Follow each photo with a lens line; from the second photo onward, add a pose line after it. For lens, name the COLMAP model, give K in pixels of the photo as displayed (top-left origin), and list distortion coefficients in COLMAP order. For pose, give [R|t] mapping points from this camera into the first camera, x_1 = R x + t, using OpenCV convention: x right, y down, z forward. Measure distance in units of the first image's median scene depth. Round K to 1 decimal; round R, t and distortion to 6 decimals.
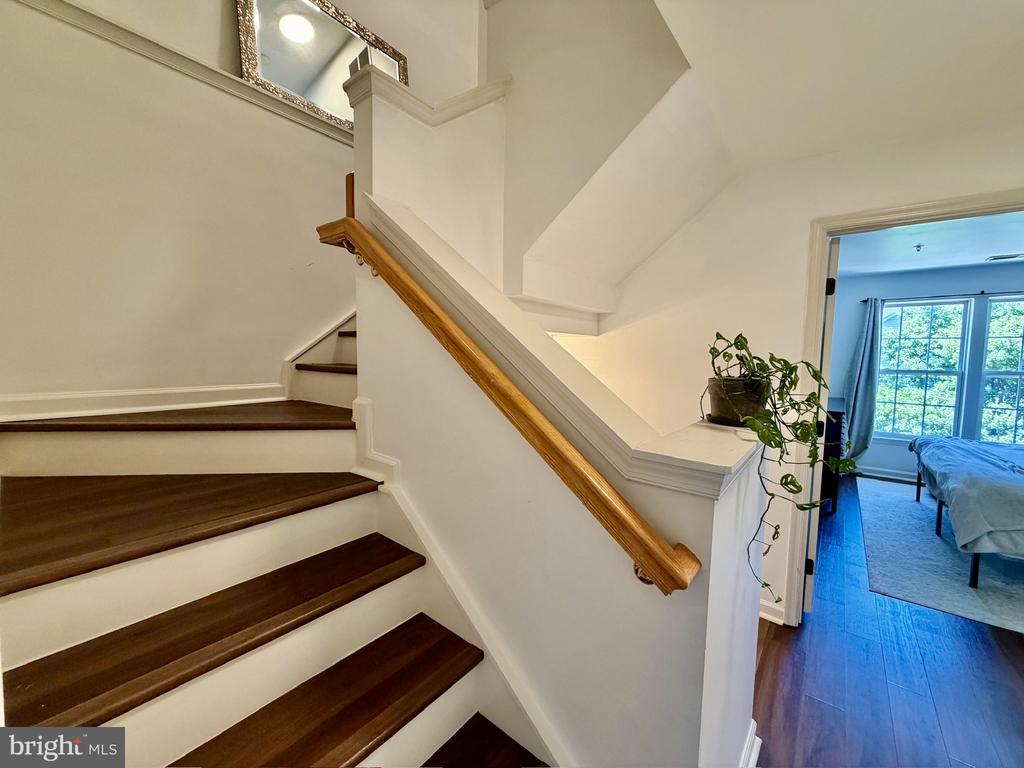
lens RADIAL K [[407.8, 0, 509.4], [0, 407.8, 382.7], [0, 0, 1]] dist [-0.000609, 0.000024]
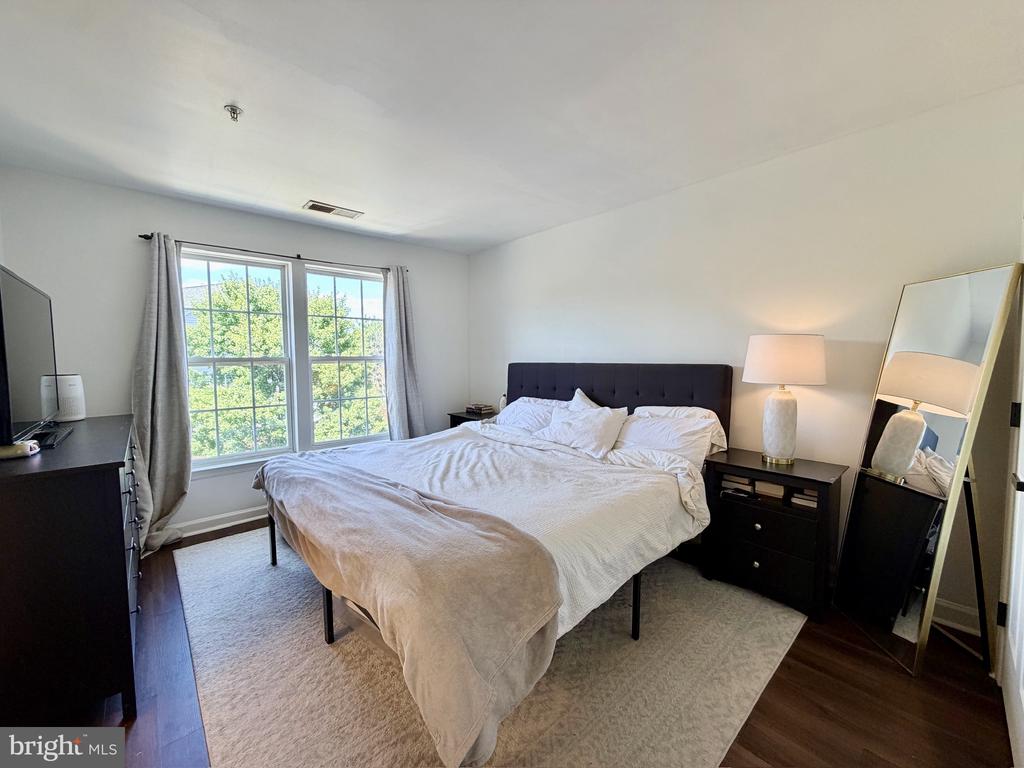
lens RADIAL K [[407.8, 0, 509.6], [0, 407.8, 382.3], [0, 0, 1]] dist [-0.000609, 0.000024]
pose [[0.151811, -0.074287, 0.985614, 0.385320], [0.079437, 0.994863, 0.062749, 0.002519], [-0.985212, 0.068769, 0.156932, 0.440101]]
